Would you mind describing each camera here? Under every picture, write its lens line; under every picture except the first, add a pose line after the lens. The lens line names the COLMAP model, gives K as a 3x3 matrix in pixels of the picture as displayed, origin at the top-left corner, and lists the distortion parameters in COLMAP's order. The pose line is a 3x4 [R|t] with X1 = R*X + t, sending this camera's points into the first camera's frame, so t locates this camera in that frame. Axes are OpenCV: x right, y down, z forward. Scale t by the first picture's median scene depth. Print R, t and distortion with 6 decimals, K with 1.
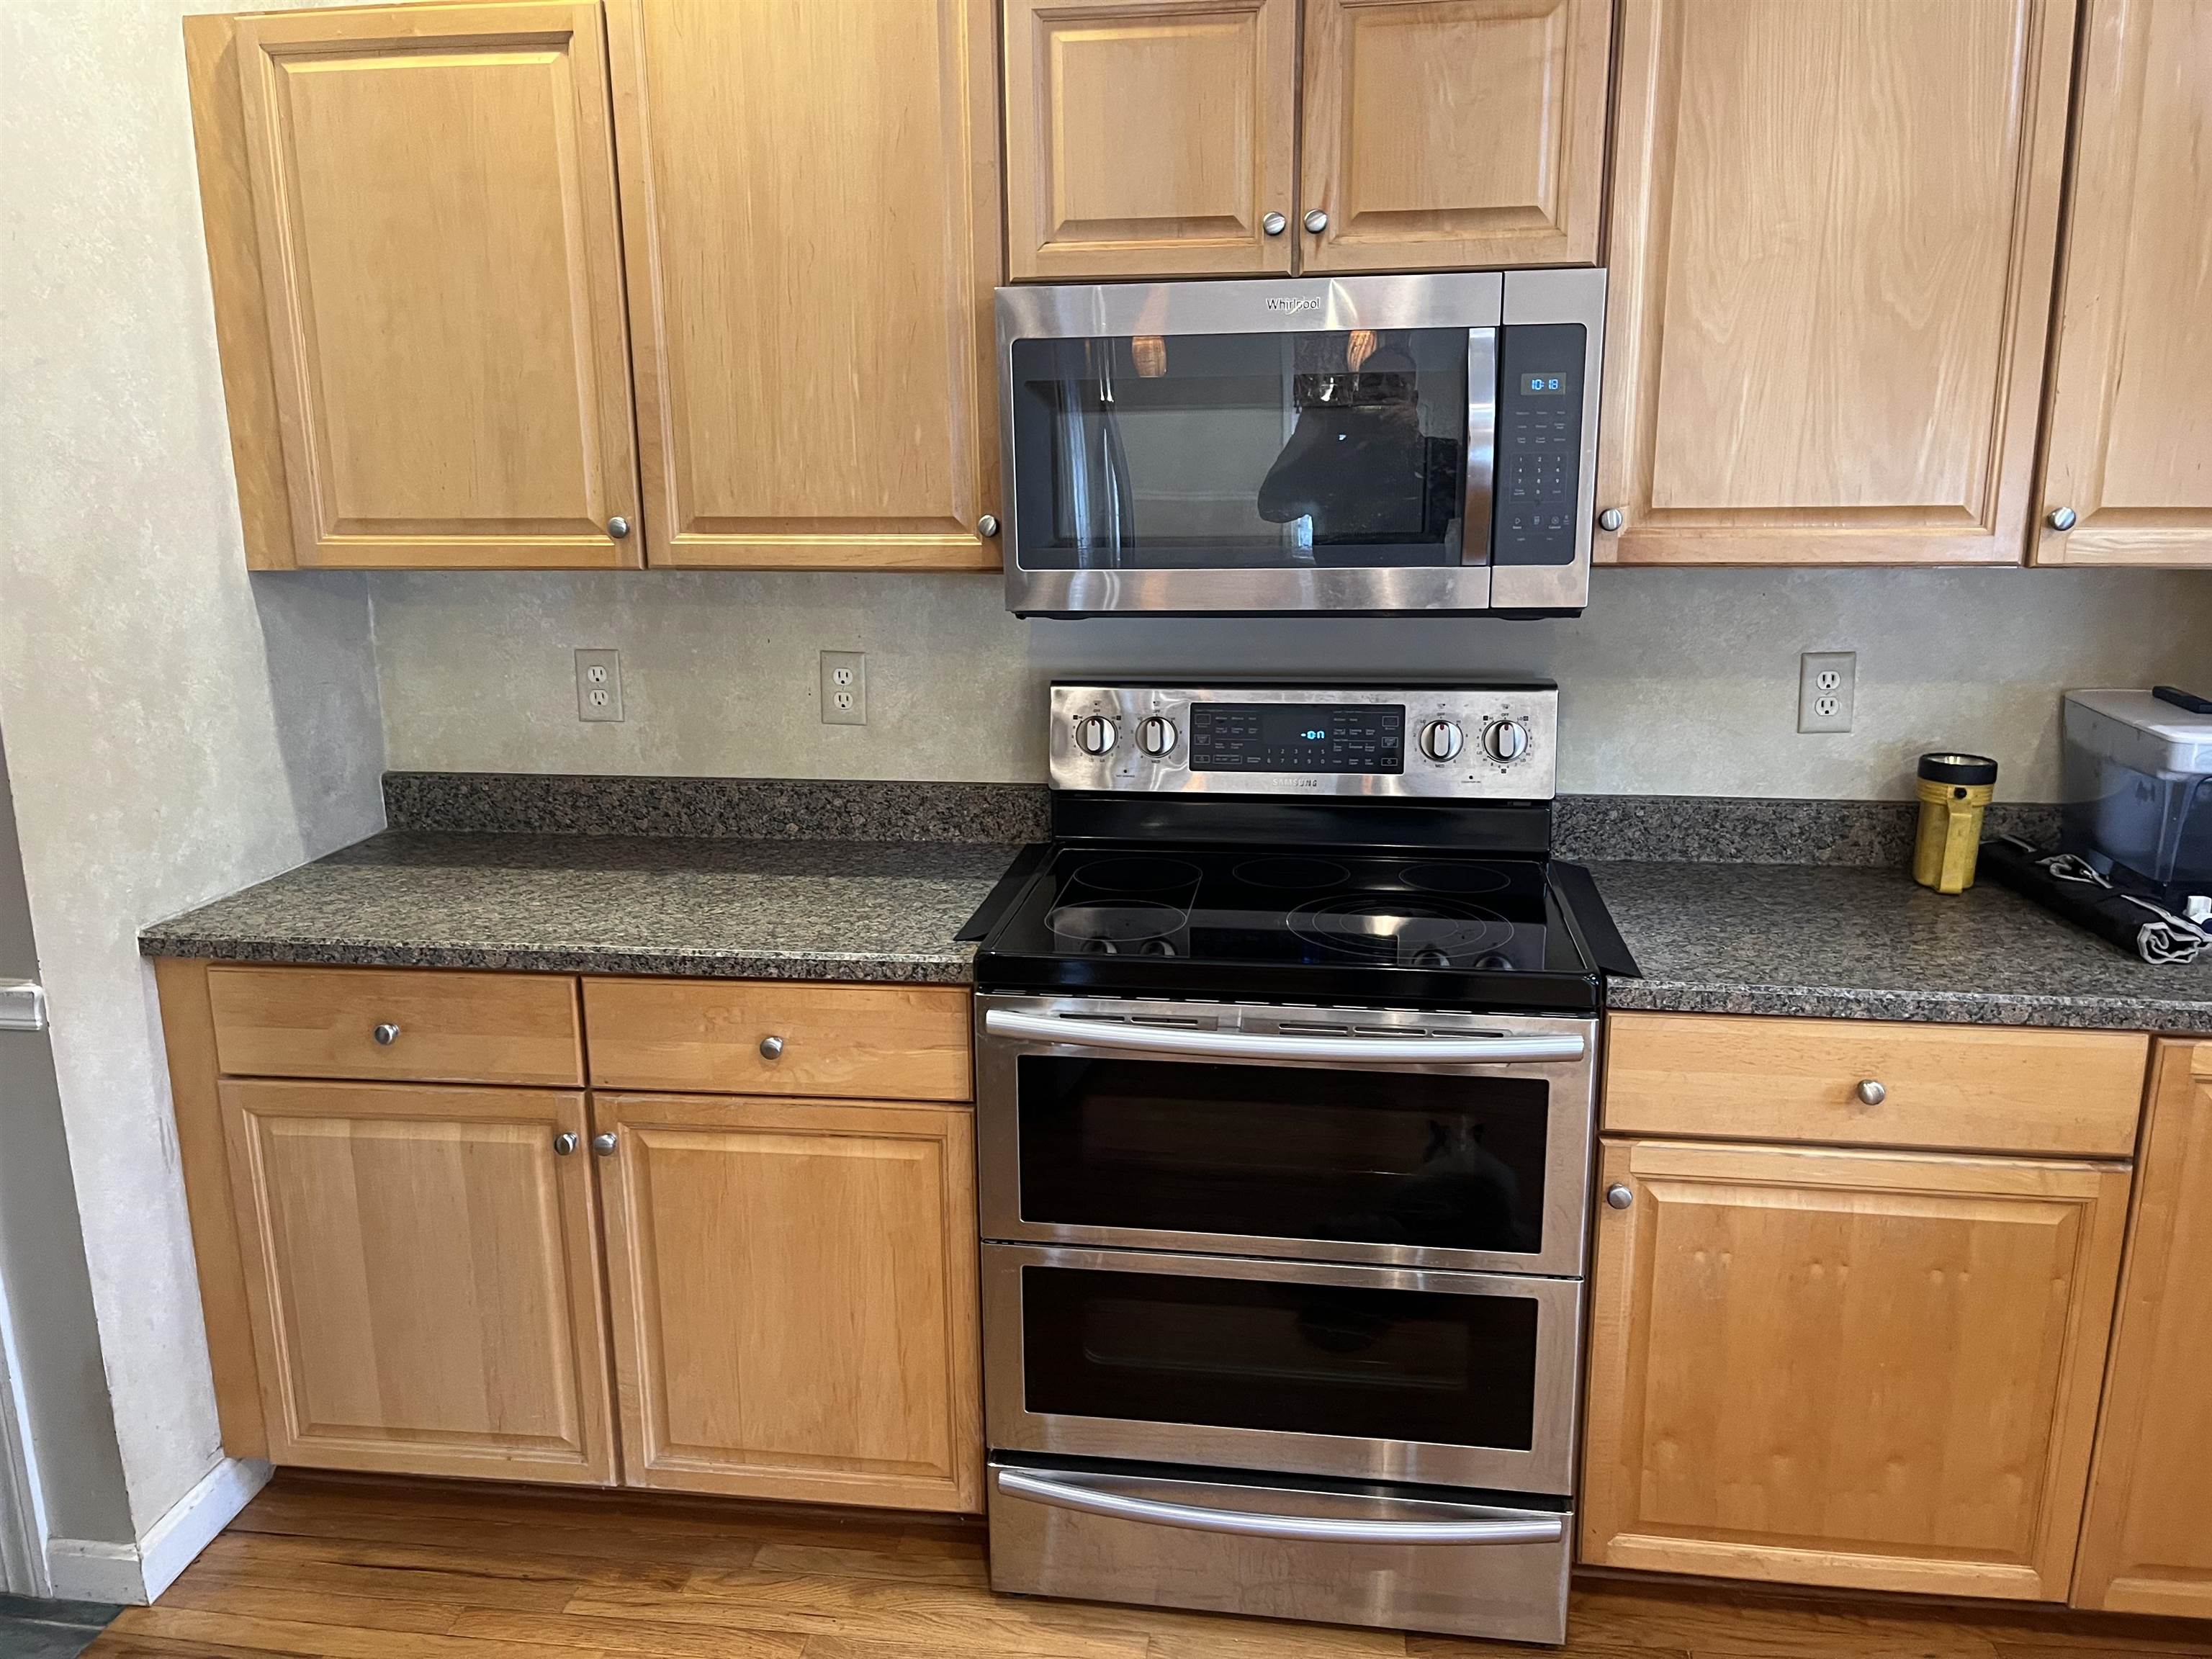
lens RADIAL K [[1679.4, 0, 1106.0], [0, 1679.4, 829.5], [0, 0, 1]] dist [0.061118, -0.103982]
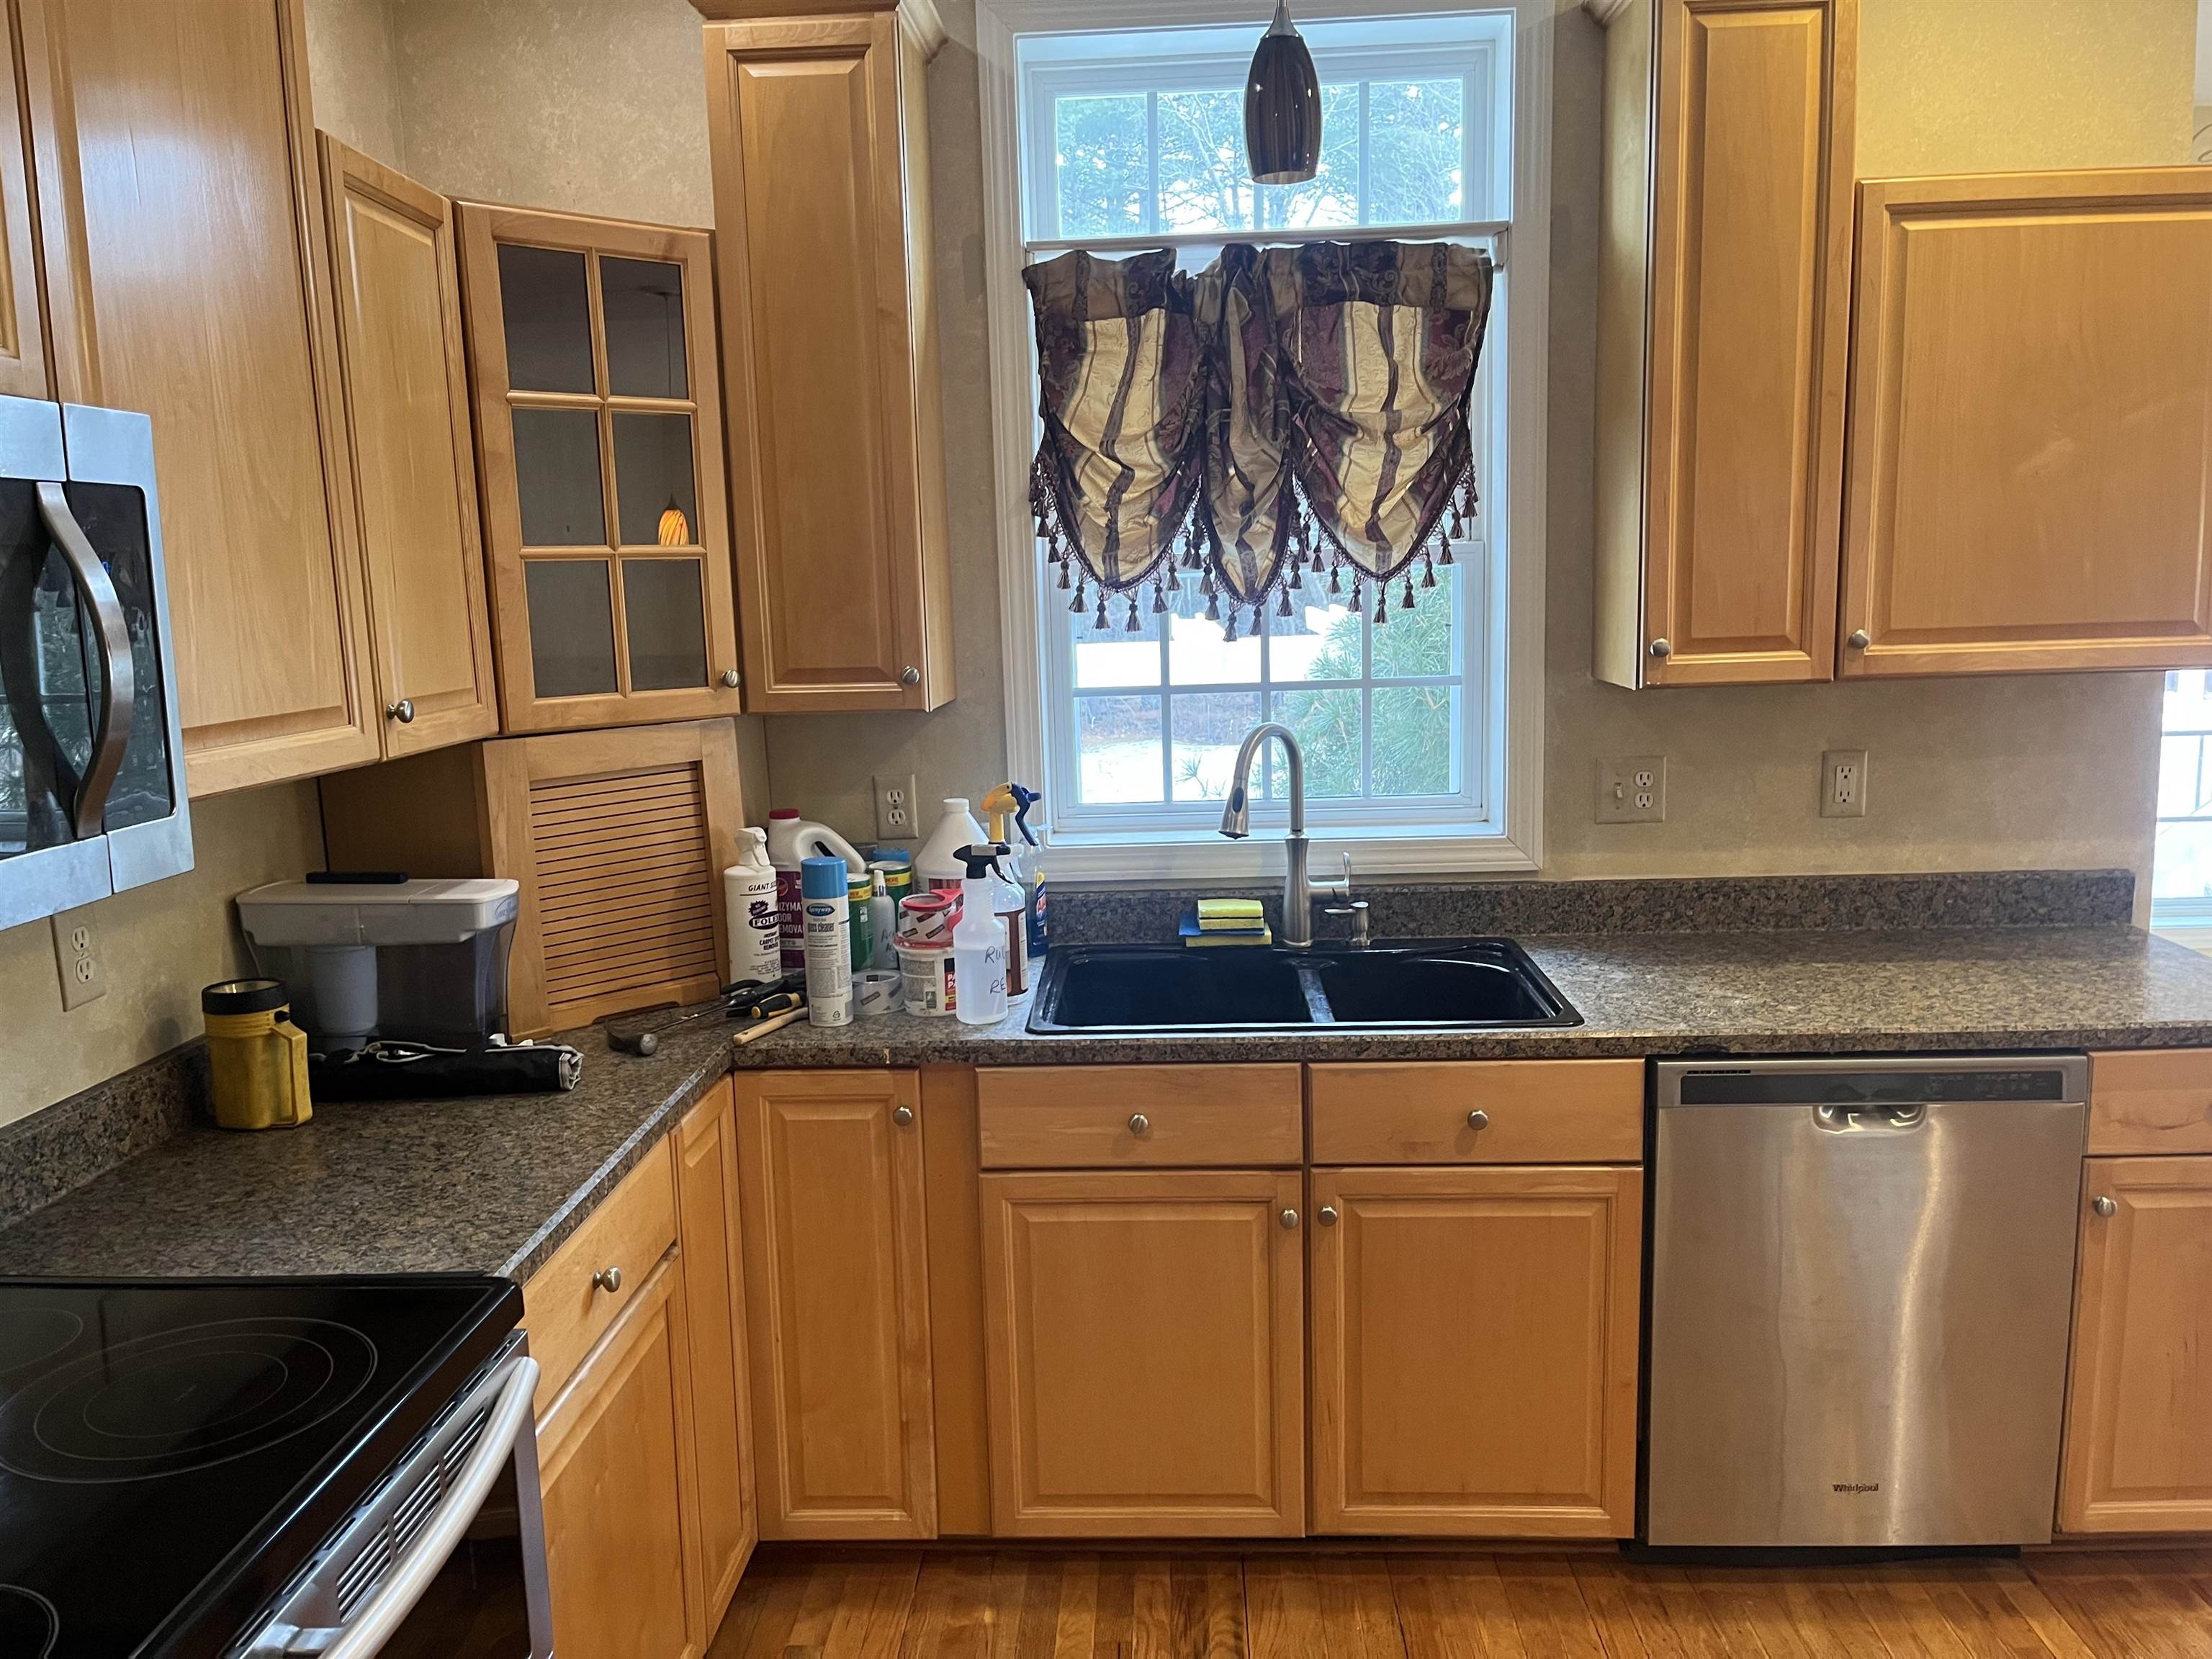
lens RADIAL K [[1692.8, 0, 1106.0], [0, 1692.8, 829.5], [0, 0, 1]] dist [0.050055, -0.001104]
pose [[-0.095106, -0.132863, 0.986561, -0.438037], [0.251076, 0.955811, 0.152926, -0.147142], [-0.963284, 0.262246, -0.057545, 0.595167]]
